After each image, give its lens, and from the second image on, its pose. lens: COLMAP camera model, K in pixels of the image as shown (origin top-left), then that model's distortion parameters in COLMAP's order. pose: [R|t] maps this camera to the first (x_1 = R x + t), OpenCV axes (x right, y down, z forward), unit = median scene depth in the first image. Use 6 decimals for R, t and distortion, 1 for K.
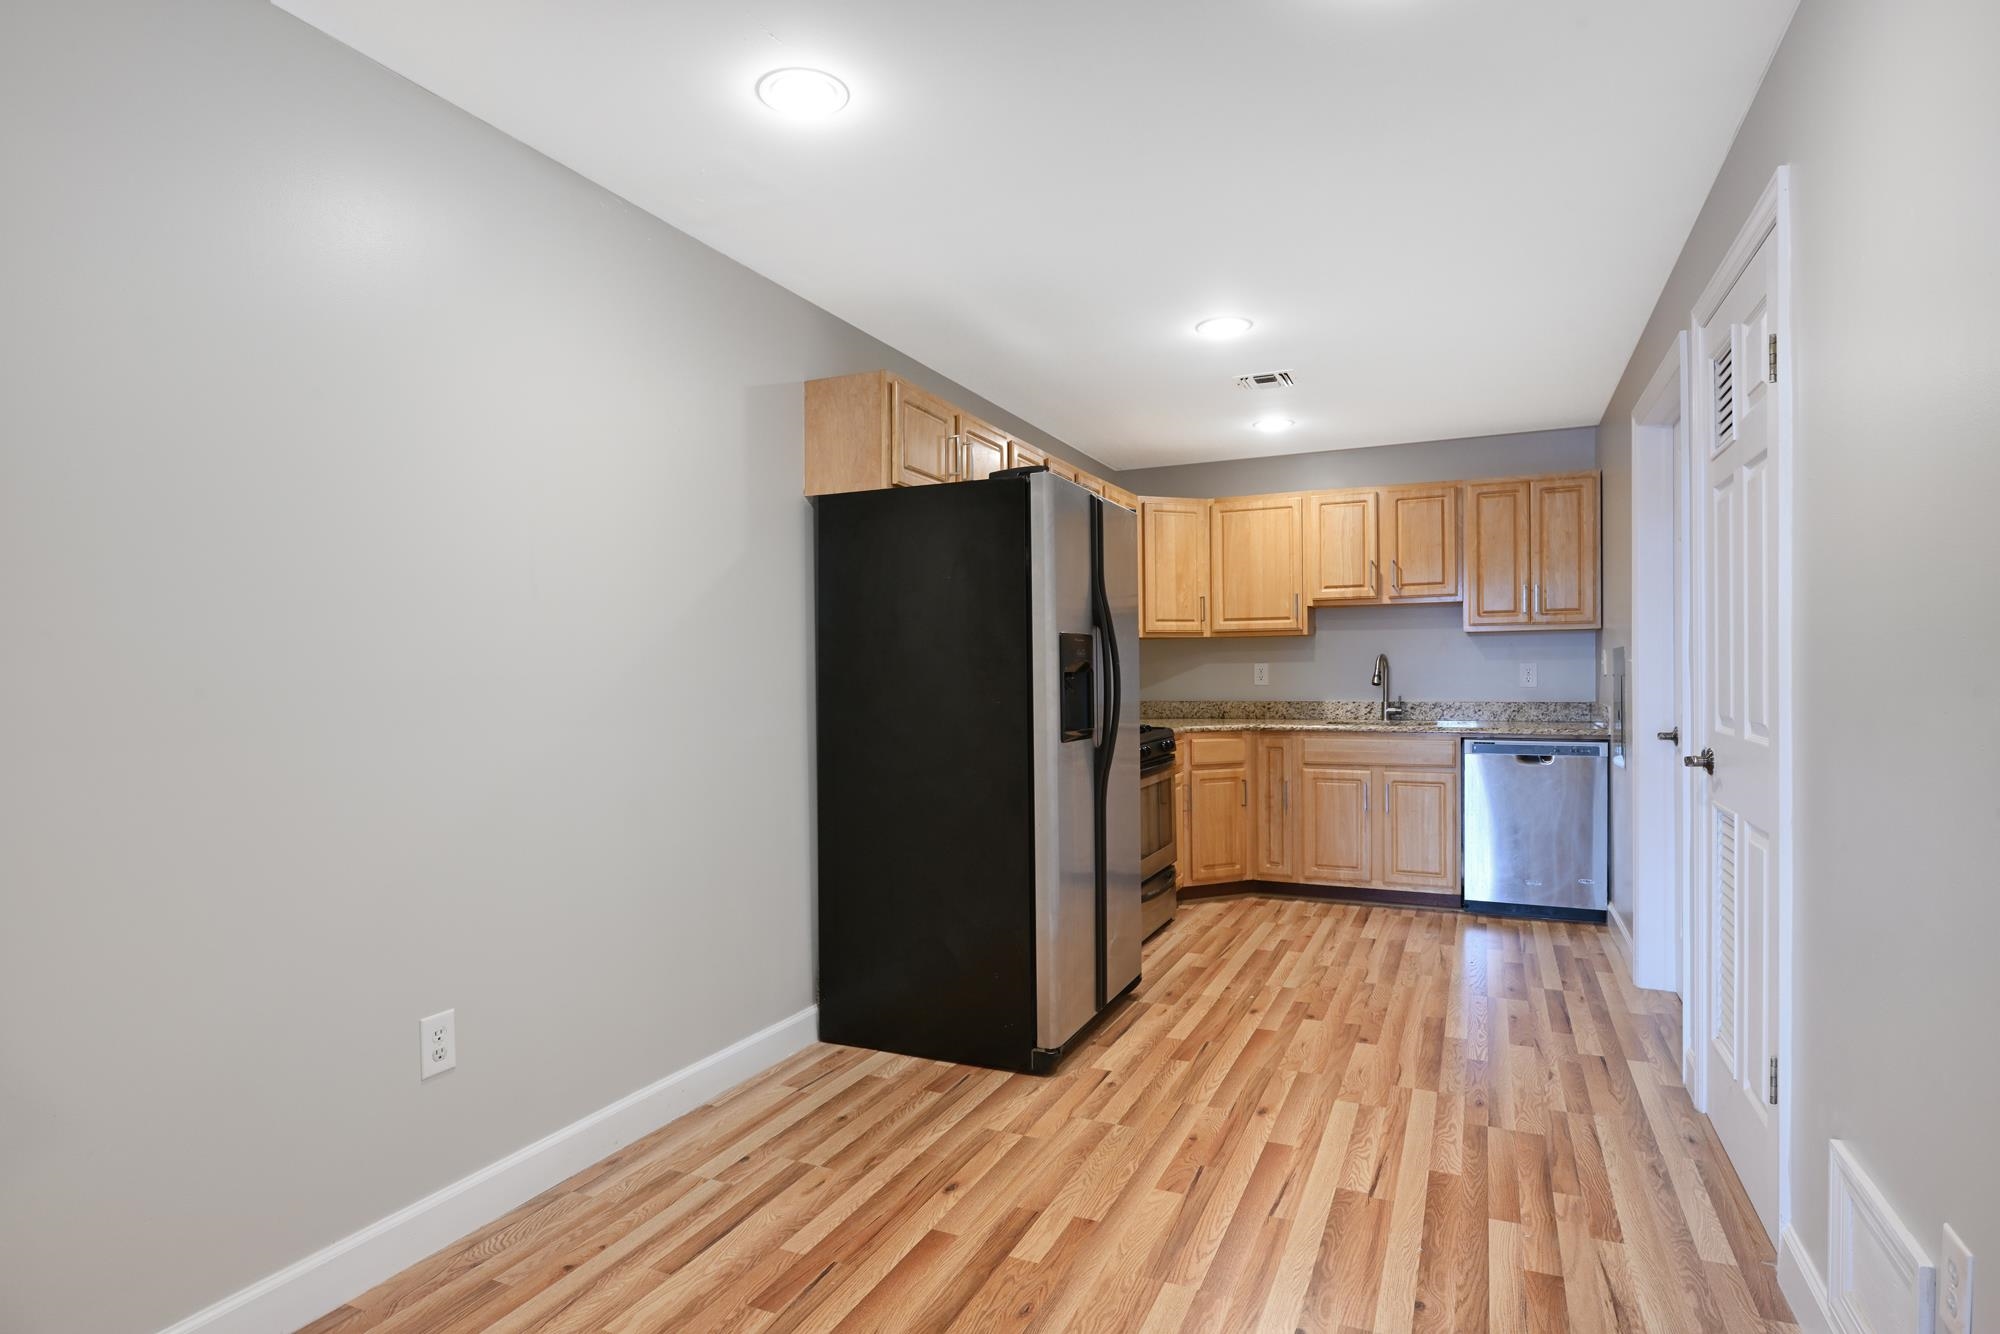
lens RADIAL K [[1099.8, 0, 1000.0], [0, 1099.8, 667.0], [0, 0, 1]] dist [0.000399, -0.000027]
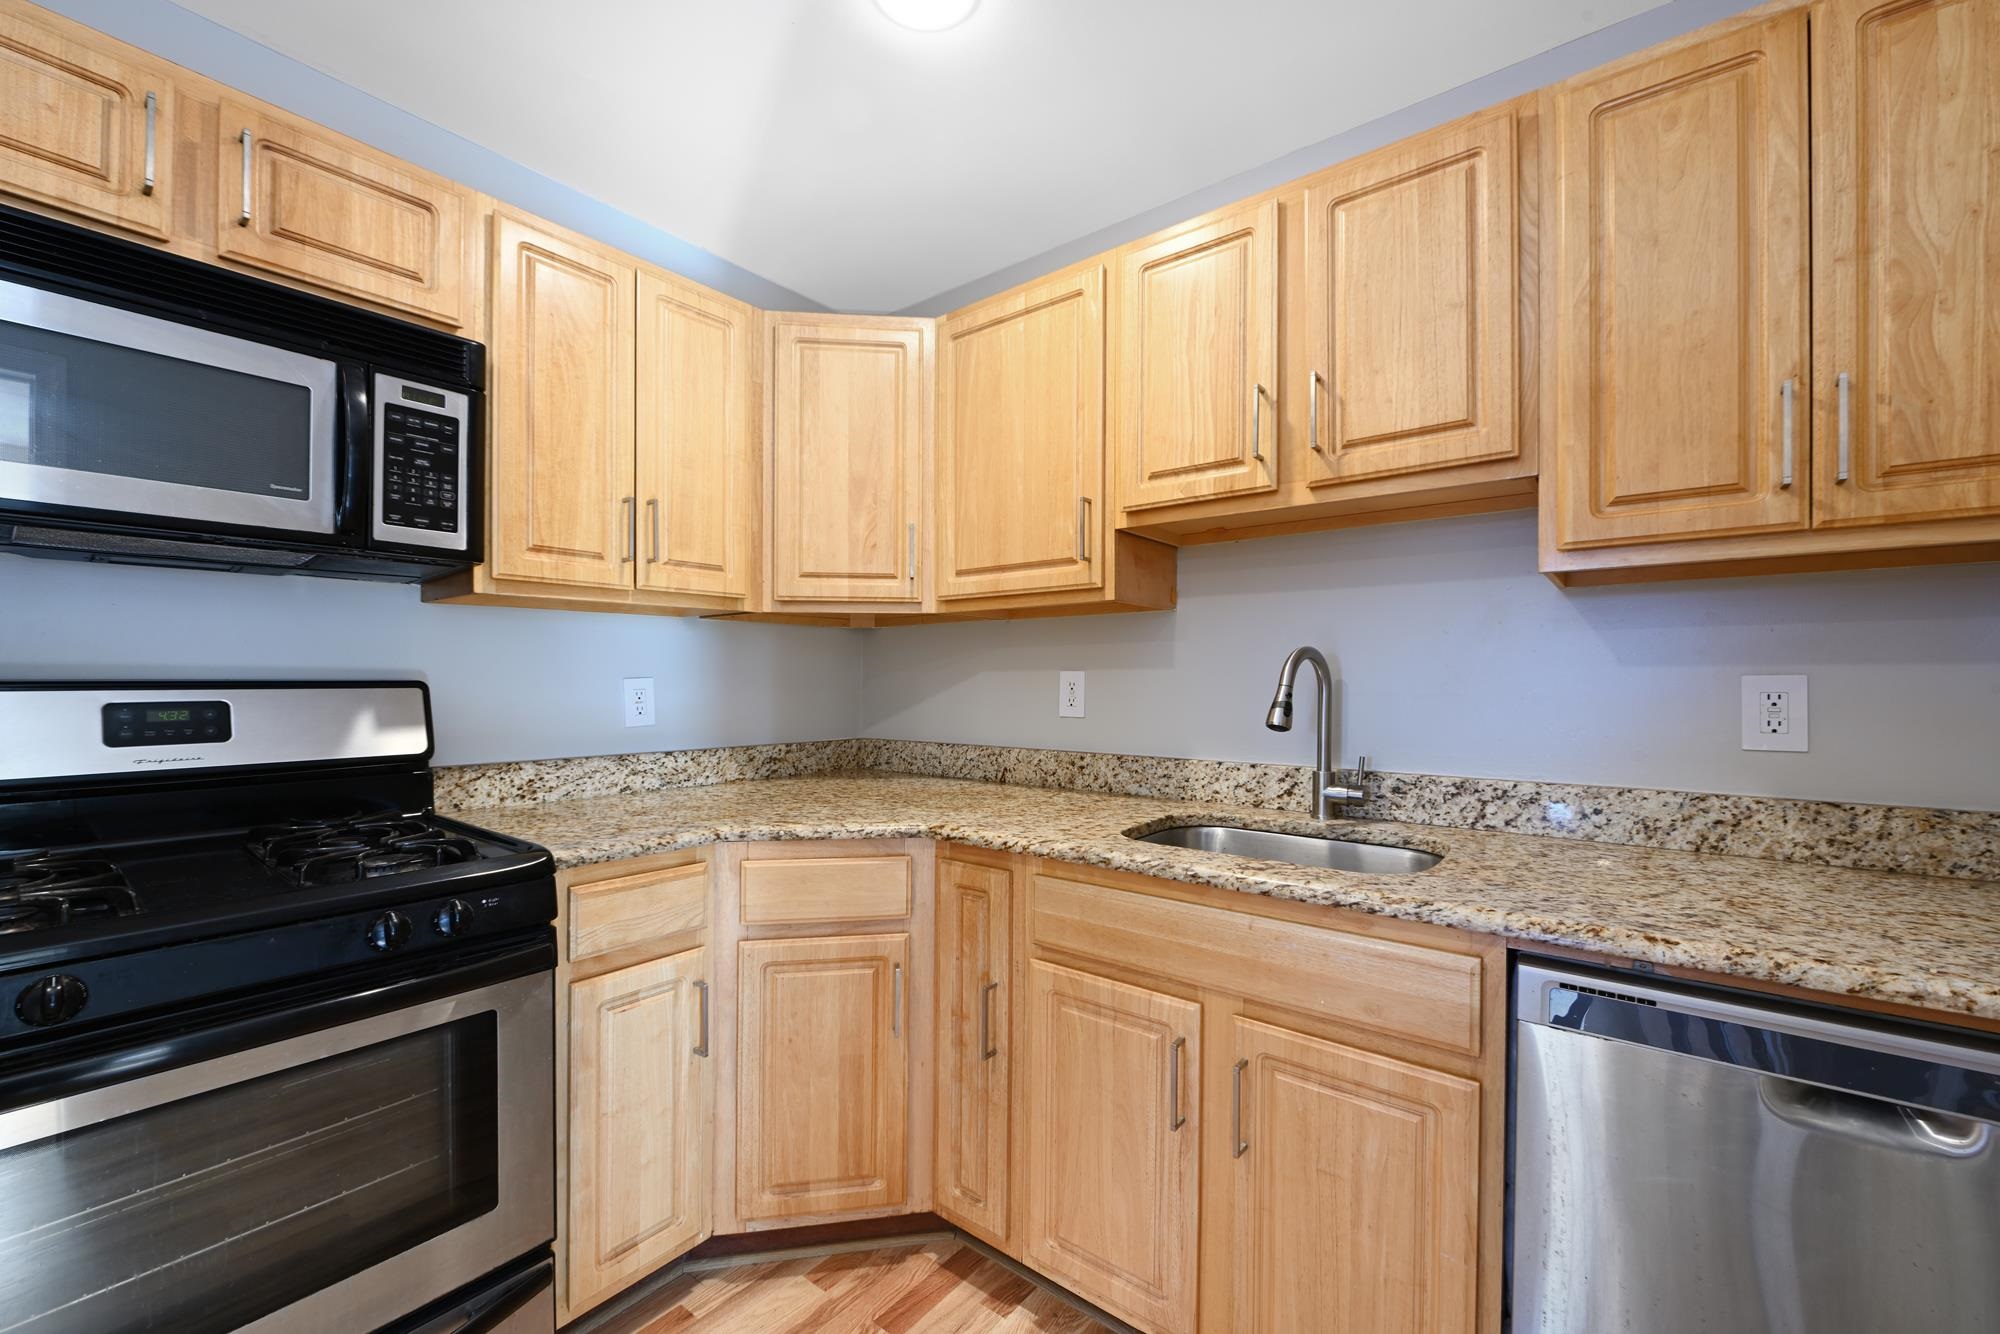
lens RADIAL K [[792.8, 0, 999.7], [0, 792.8, 680.3], [0, 0, 1]] dist [-0.007191, 0.000205]
pose [[0.968691, 0.012985, -0.247929, 0.319535], [-0.013257, 0.999912, 0.000572, 0.000896], [0.247915, 0.002733, 0.968778, 0.723472]]
